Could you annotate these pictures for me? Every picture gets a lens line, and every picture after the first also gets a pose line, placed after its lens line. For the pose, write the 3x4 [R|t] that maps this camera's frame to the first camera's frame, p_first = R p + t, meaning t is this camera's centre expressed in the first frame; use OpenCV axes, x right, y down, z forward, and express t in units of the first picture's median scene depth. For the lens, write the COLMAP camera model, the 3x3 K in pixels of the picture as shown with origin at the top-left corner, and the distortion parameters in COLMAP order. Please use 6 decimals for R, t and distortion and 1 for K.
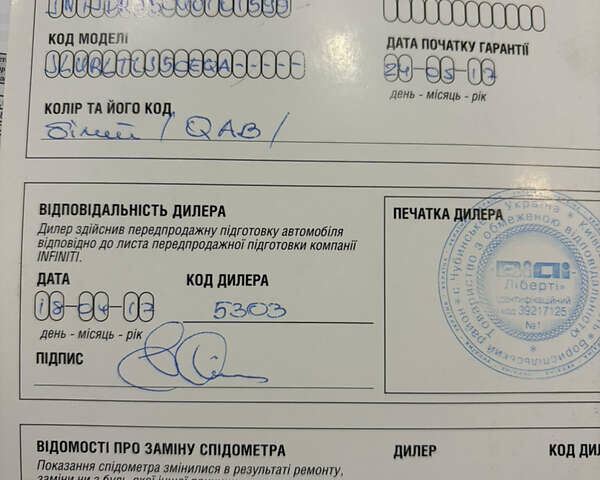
lens RADIAL K [[609.4, 0, 298.6], [0, 609.4, 229.3], [0, 0, 1]] dist [-0.015980, 0.042496]
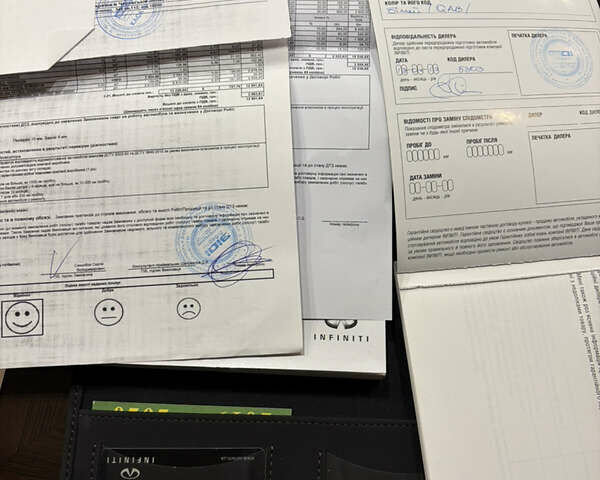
lens RADIAL K [[609.4, 0, 298.6], [0, 609.4, 229.3], [0, 0, 1]] dist [-0.015980, 0.042496]
pose [[0.977937, -0.091656, 0.187721, -1.405157], [0.120412, 0.981629, -0.148006, 1.141796], [-0.170706, 0.167344, 0.971007, -1.382566]]
